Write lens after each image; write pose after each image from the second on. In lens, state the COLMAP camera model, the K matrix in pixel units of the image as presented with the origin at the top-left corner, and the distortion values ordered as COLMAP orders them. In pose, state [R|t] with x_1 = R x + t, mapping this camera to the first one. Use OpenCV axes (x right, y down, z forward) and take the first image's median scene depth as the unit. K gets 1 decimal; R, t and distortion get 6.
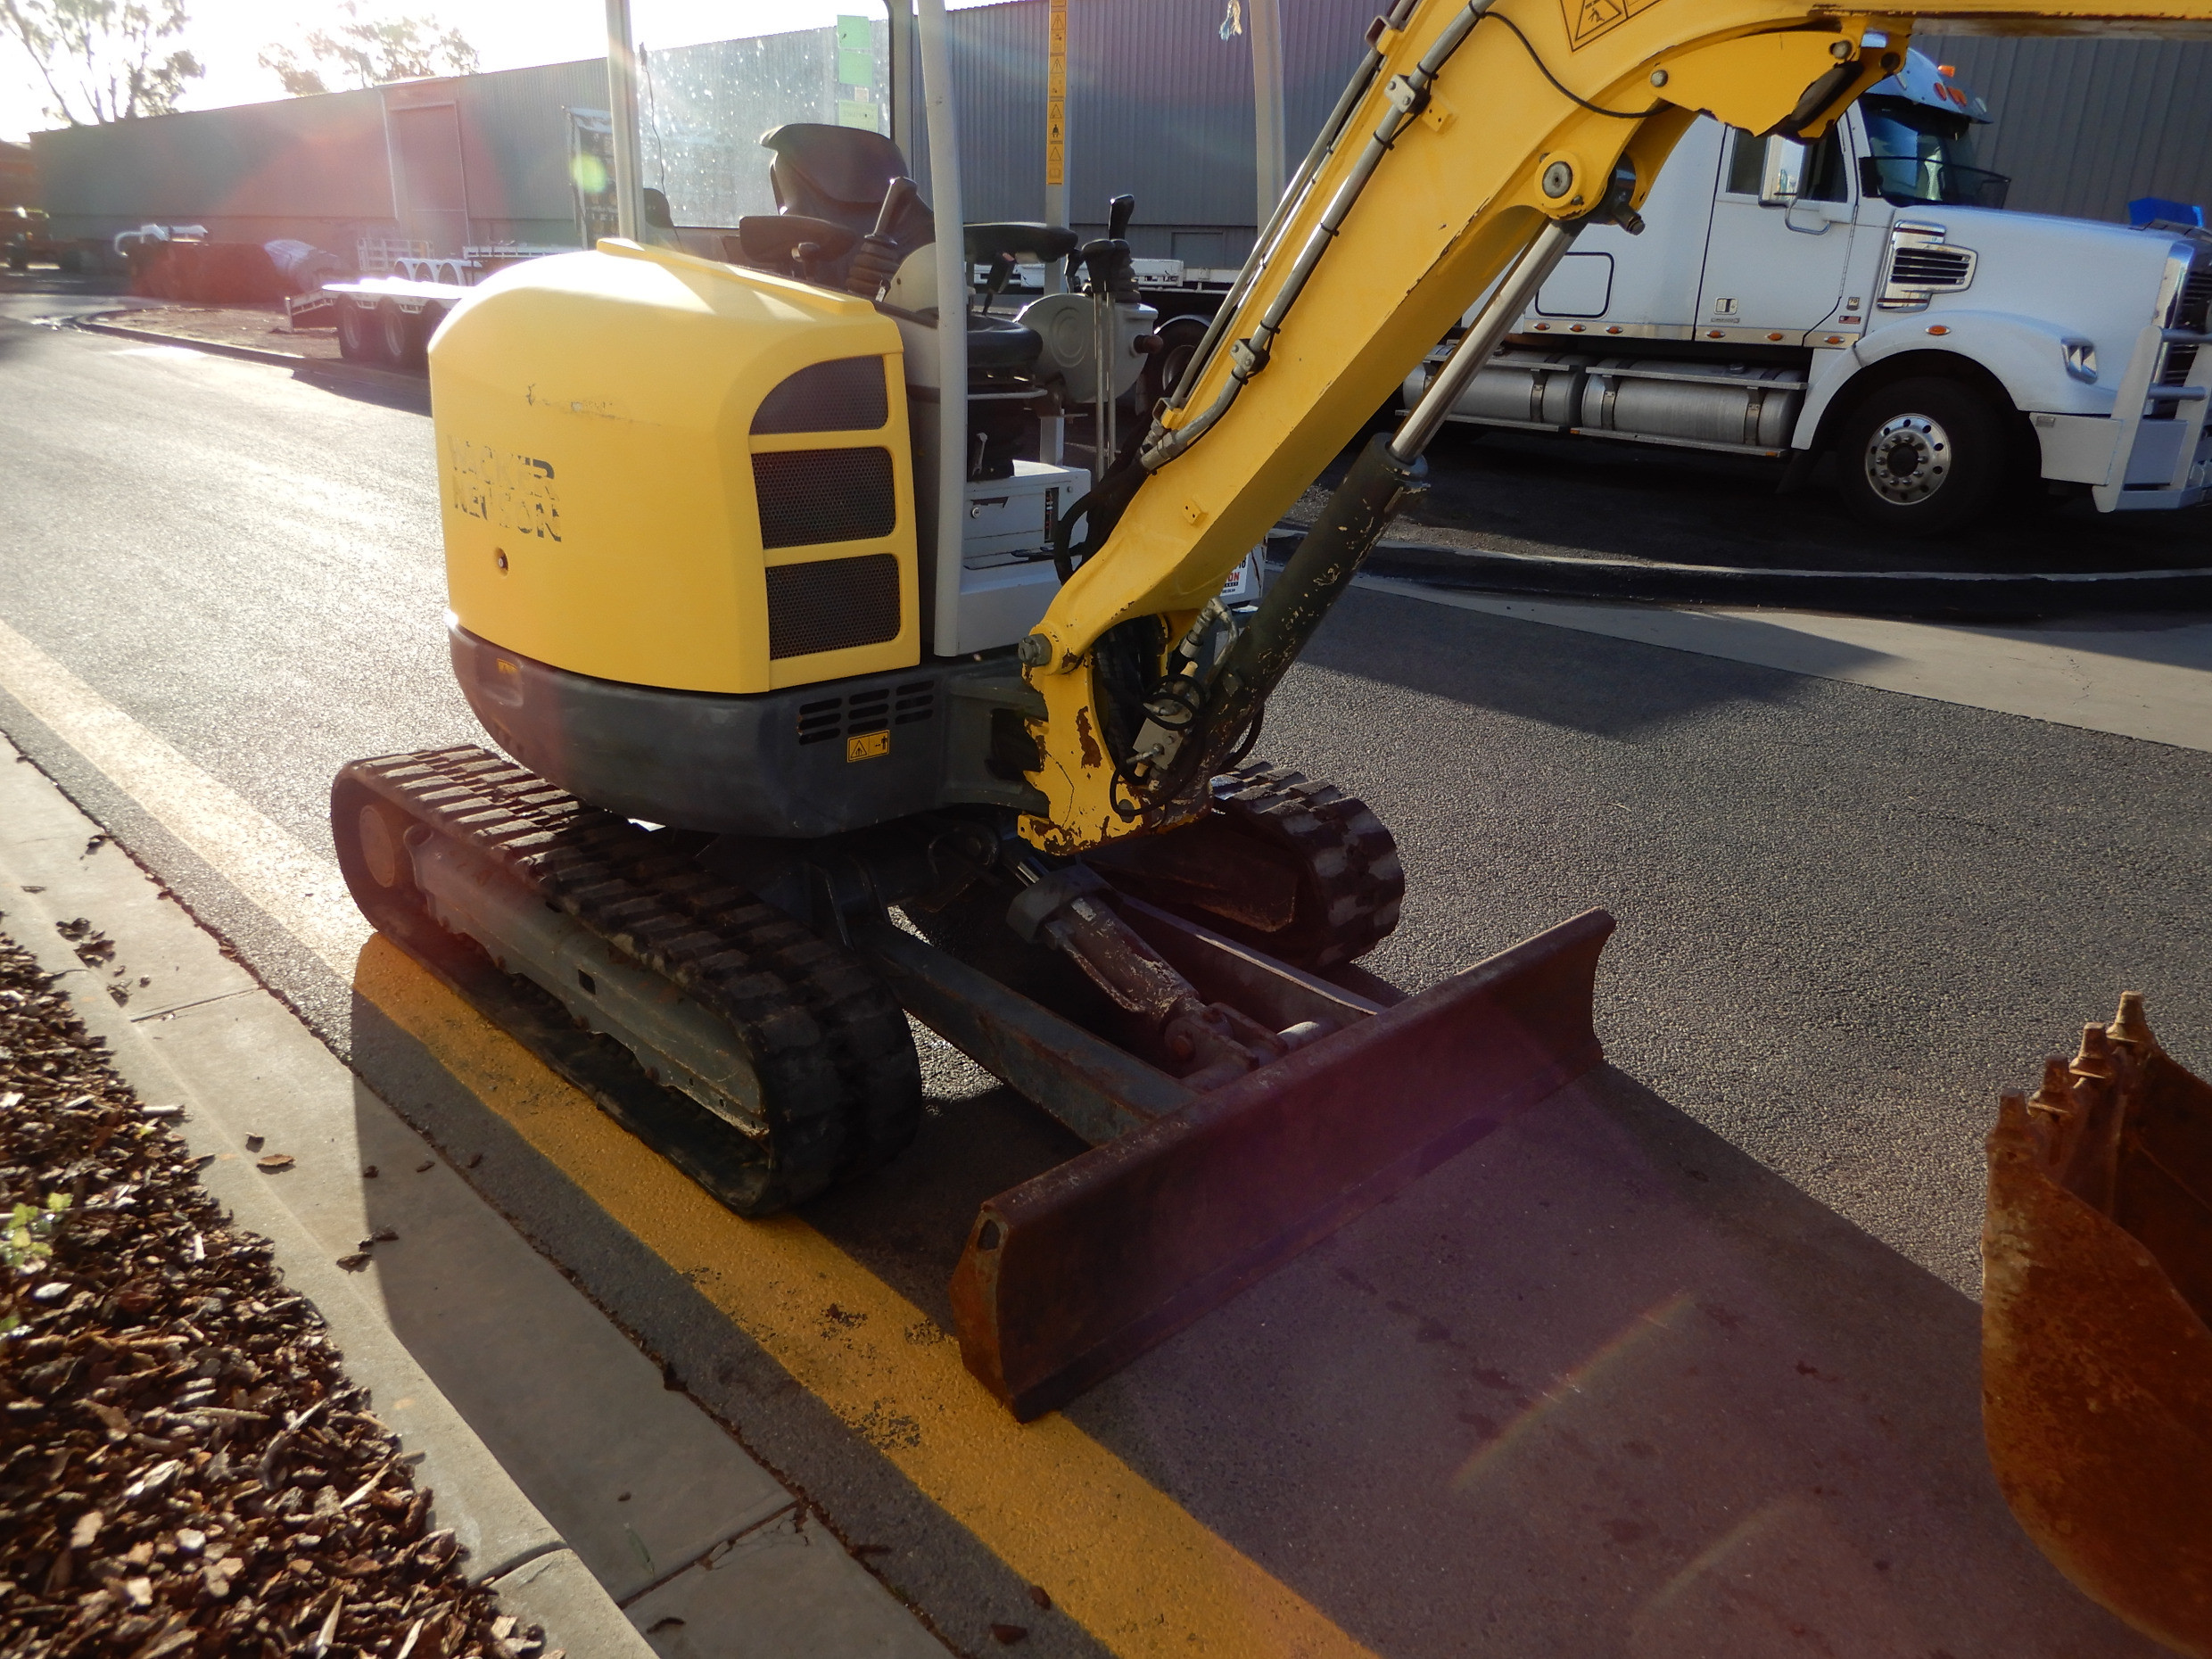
lens RADIAL K [[1574.2, 0, 1094.2], [0, 1574.2, 816.3], [0, 0, 1]] dist [-0.005690, 0.004882]
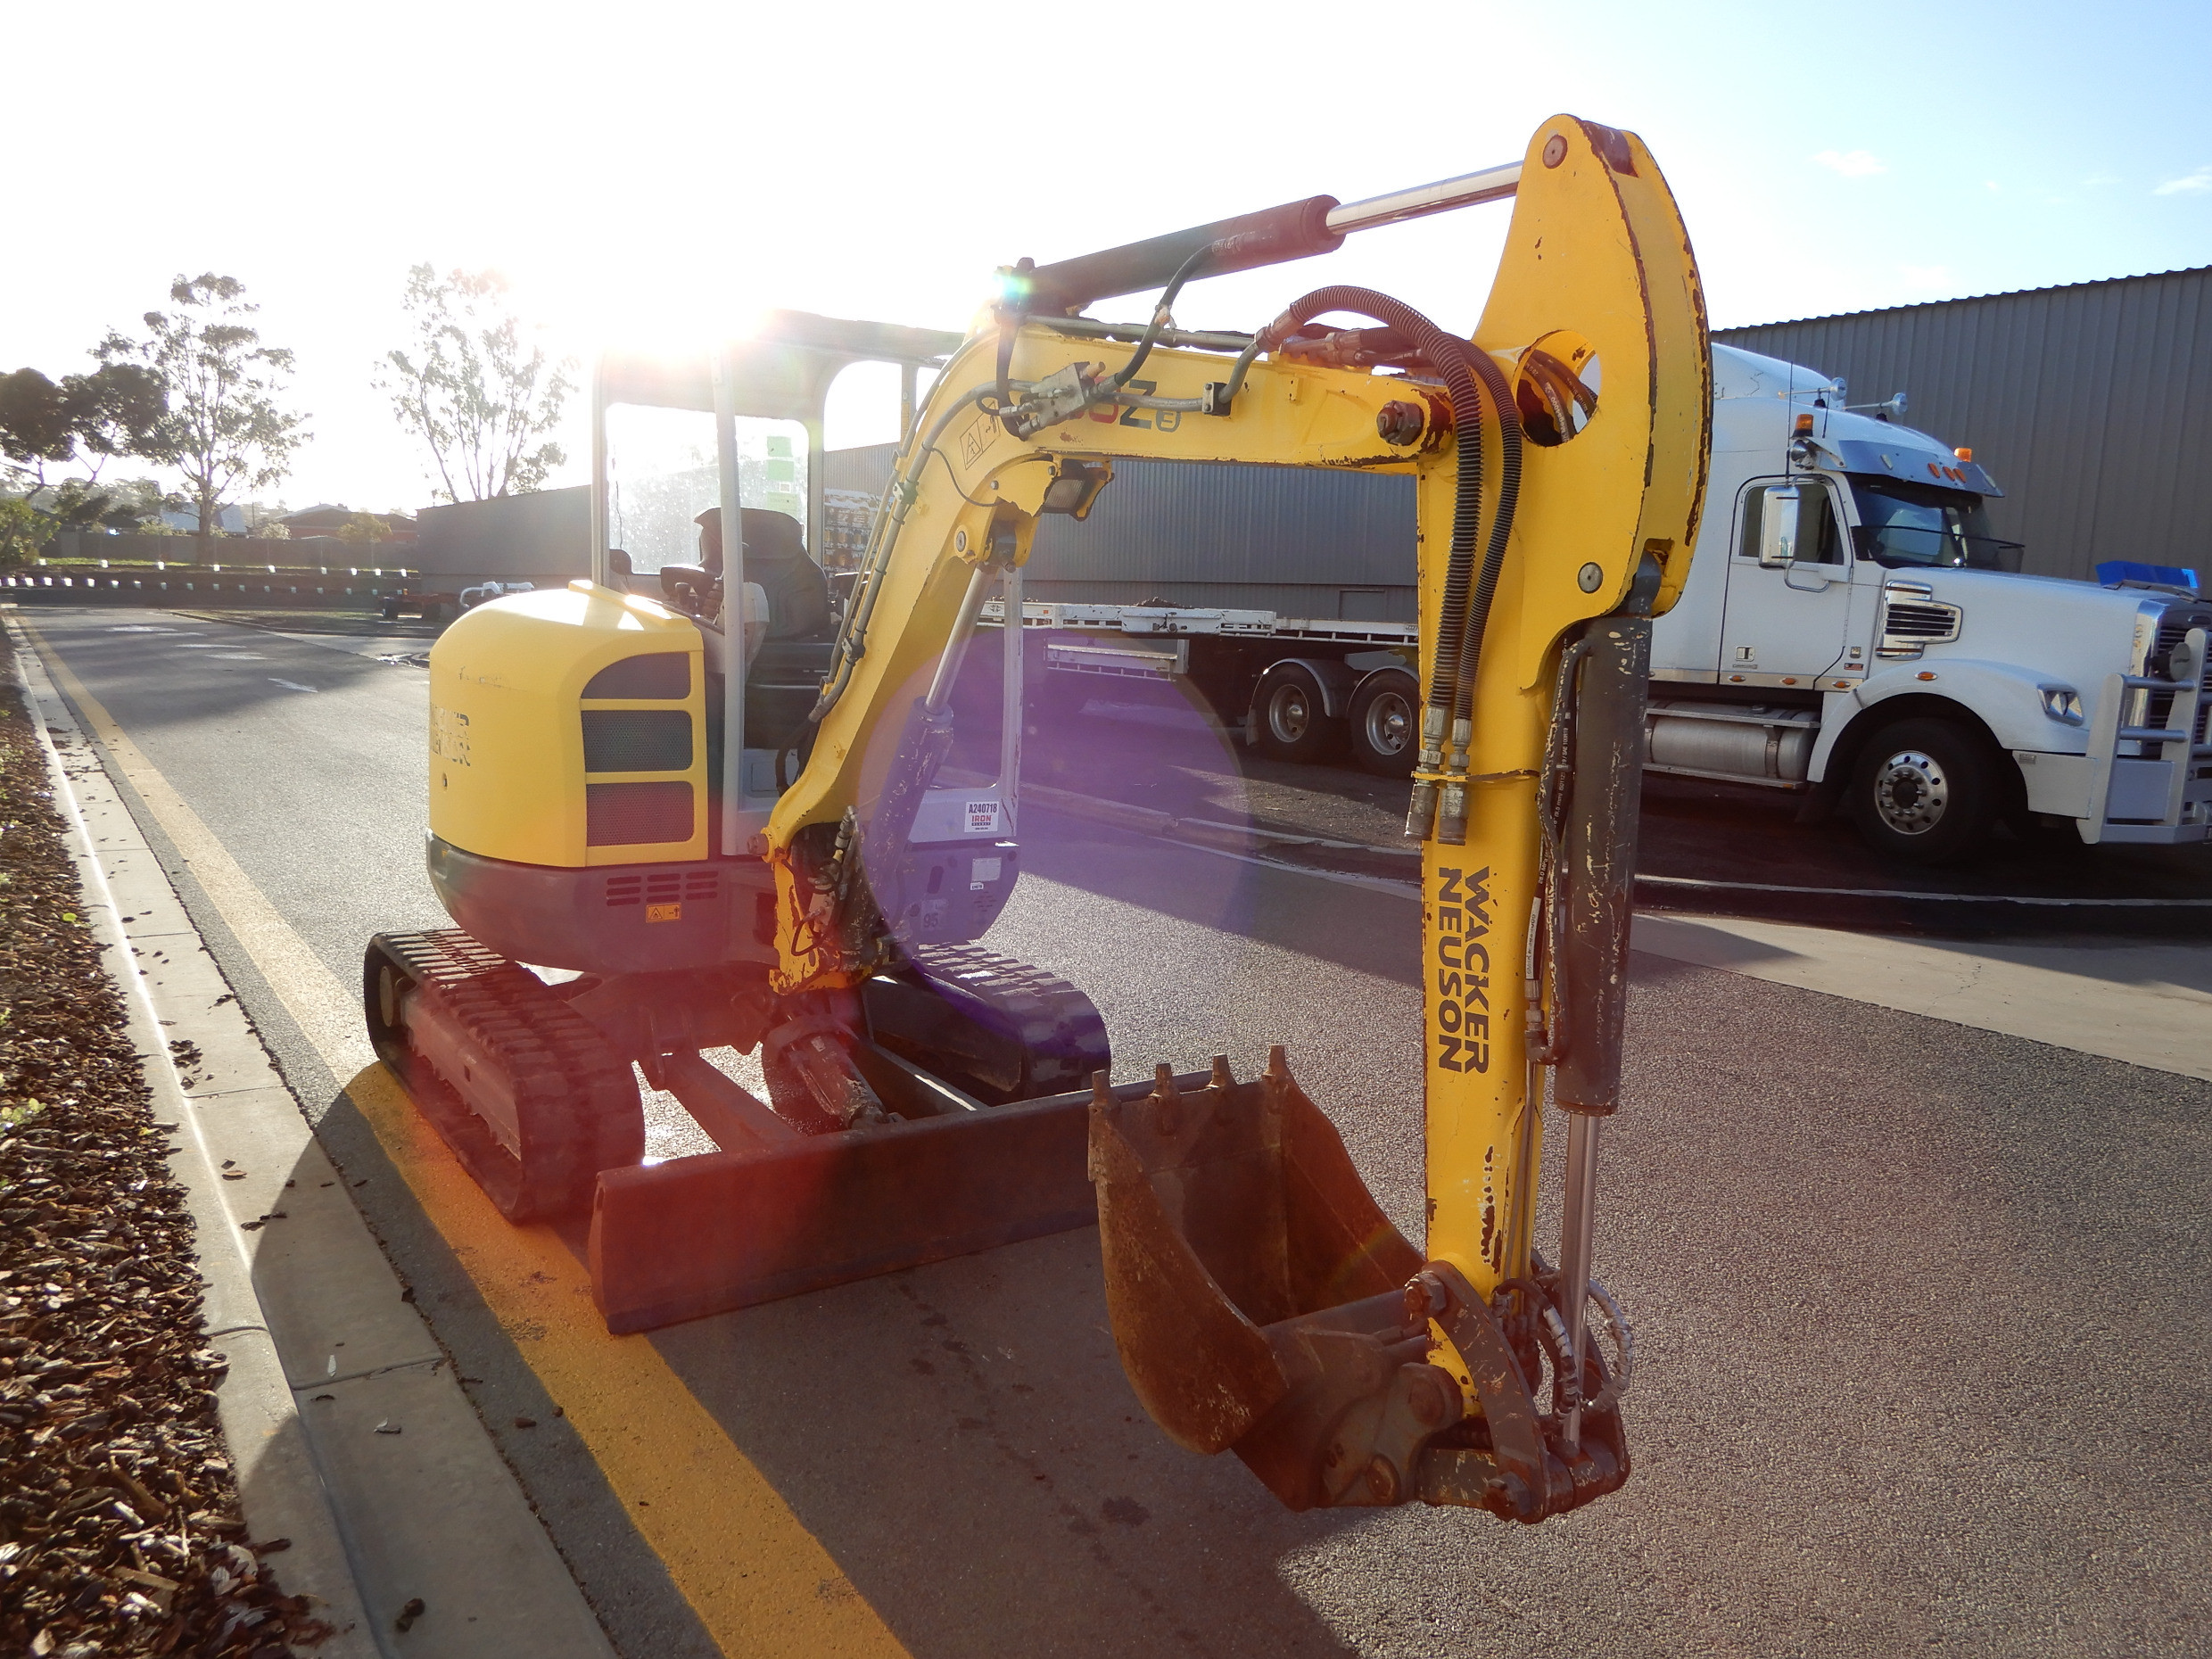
lens RADIAL K [[1577.4, 0, 1105.7], [0, 1577.4, 815.7], [0, 0, 1]] dist [-0.002870, -0.000784]
pose [[0.987273, 0.026648, -0.156783, 0.337185], [-0.059674, 0.975901, -0.209896, 0.103634], [0.147411, 0.216581, 0.965071, -0.248009]]
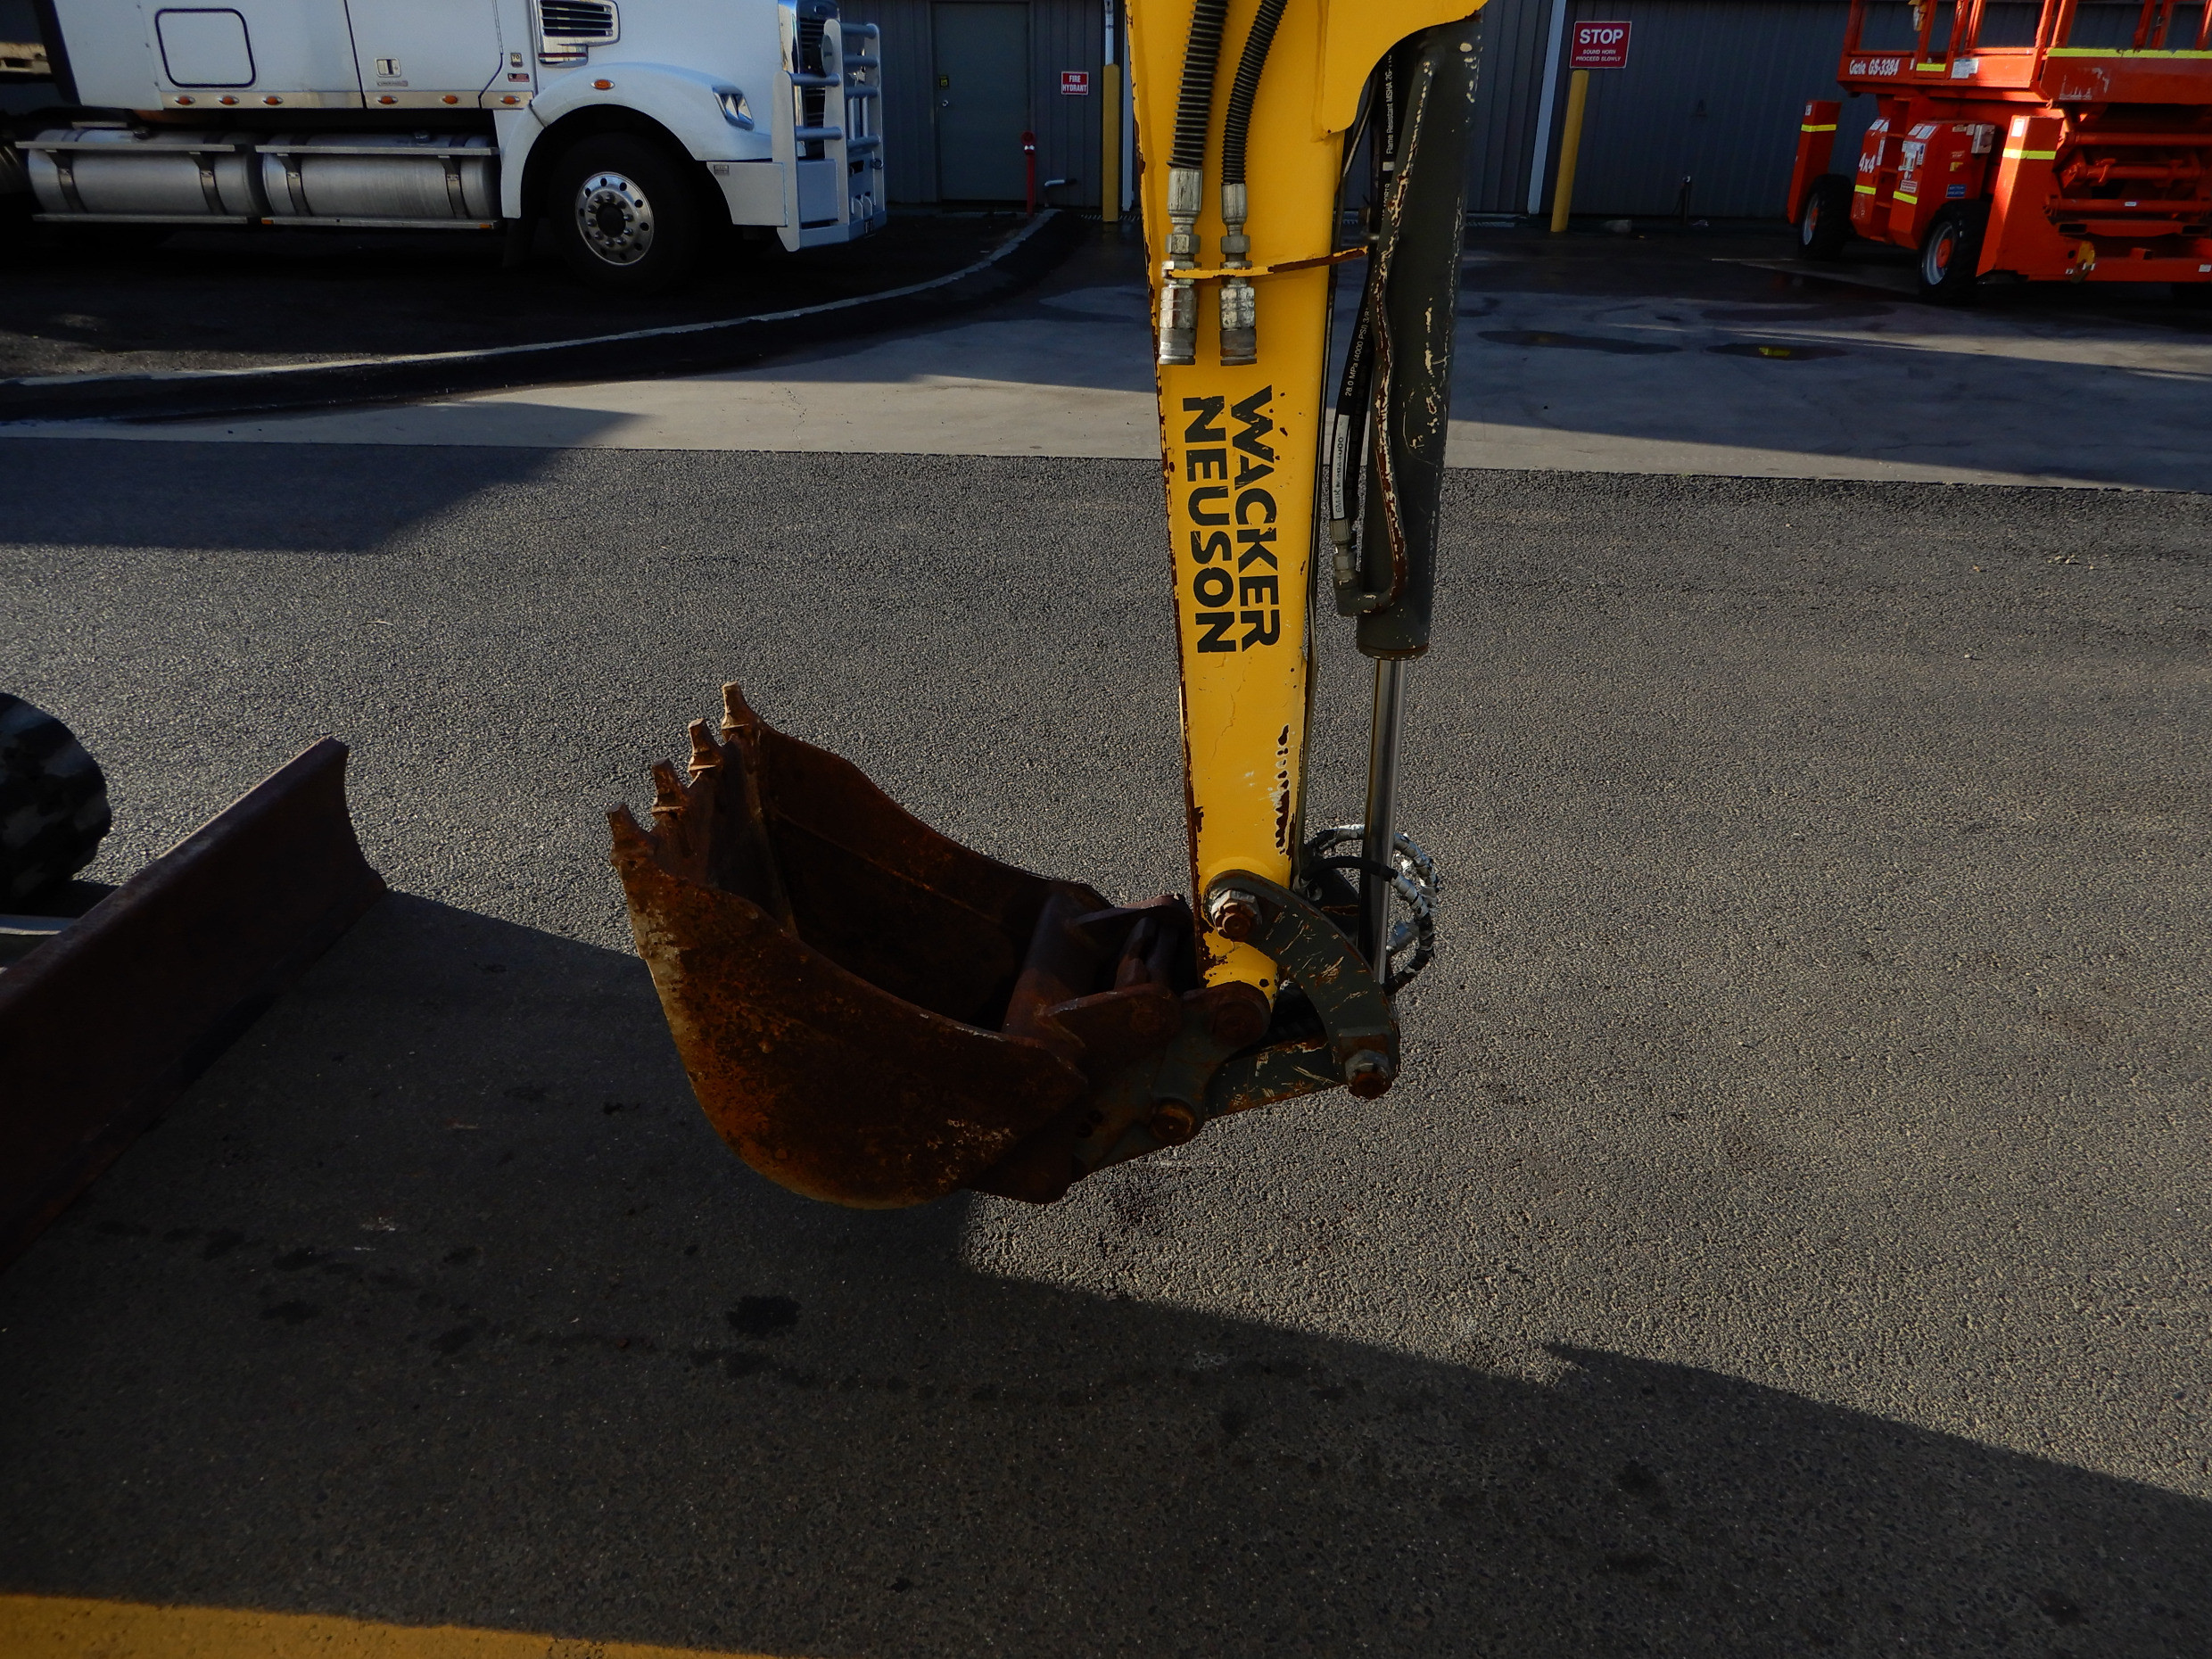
lens RADIAL K [[1591.2, 0, 1098.2], [0, 1591.2, 803.7], [0, 0, 1]] dist [0.008812, 0.007779]
pose [[0.754904, -0.308054, 0.578984, 0.090395], [0.239615, 0.951339, 0.193748, 0.018463], [-0.610495, -0.007528, 0.791984, -0.025323]]
